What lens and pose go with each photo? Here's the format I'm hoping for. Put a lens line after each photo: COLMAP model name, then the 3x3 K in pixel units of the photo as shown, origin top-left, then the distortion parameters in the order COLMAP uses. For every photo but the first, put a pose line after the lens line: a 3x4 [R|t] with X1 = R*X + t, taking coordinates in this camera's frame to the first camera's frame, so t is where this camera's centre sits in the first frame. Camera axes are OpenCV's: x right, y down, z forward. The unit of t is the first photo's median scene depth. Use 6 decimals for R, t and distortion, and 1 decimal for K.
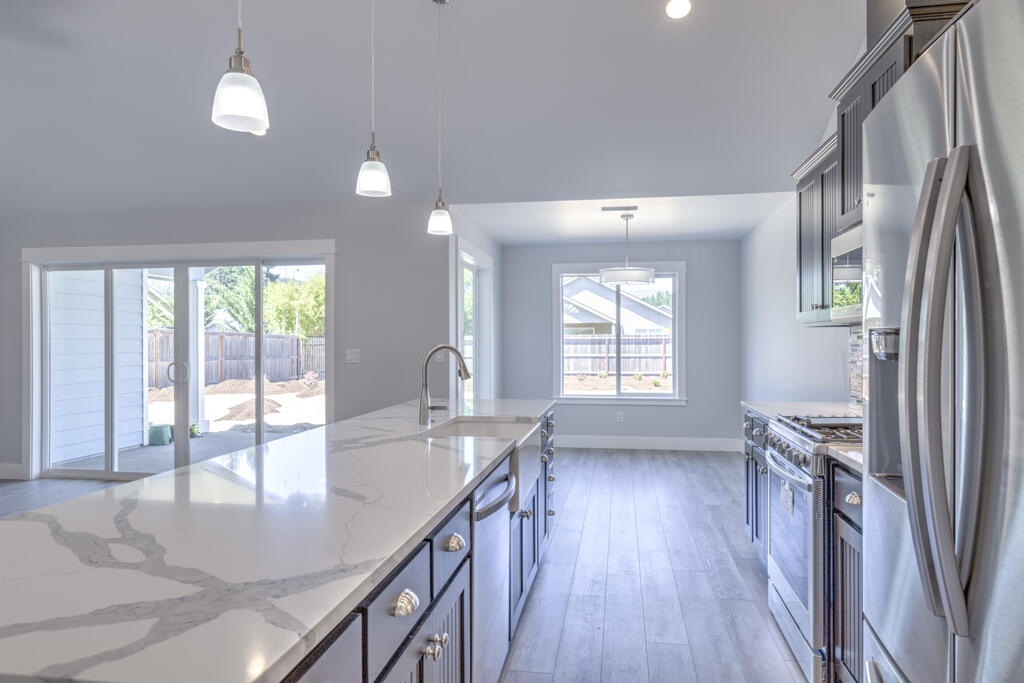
lens RADIAL K [[632.9, 0, 485.5], [0, 632.9, 343.0], [0, 0, 1]] dist [0.003717, -0.005847]
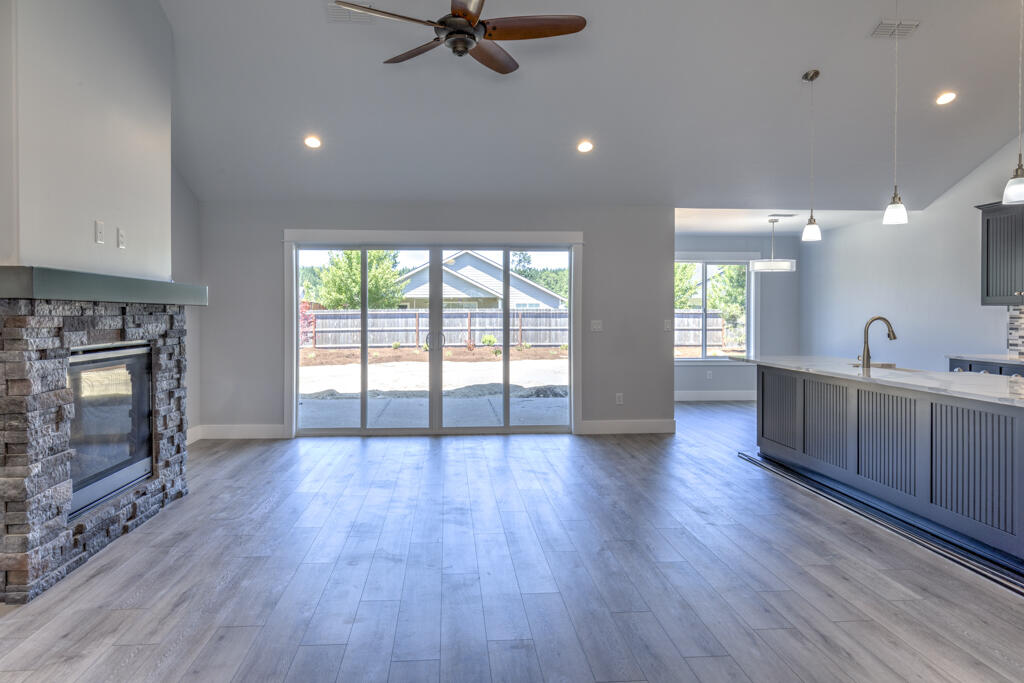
lens RADIAL K [[632.9, 0, 472.1], [0, 632.9, 339.4], [0, 0, 1]] dist [0.003717, -0.005847]
pose [[0.980231, -0.007527, 0.197712, -0.633971], [0.000466, 0.999361, 0.035733, 0.002991], [-0.197855, -0.034934, 0.979609, -0.163686]]
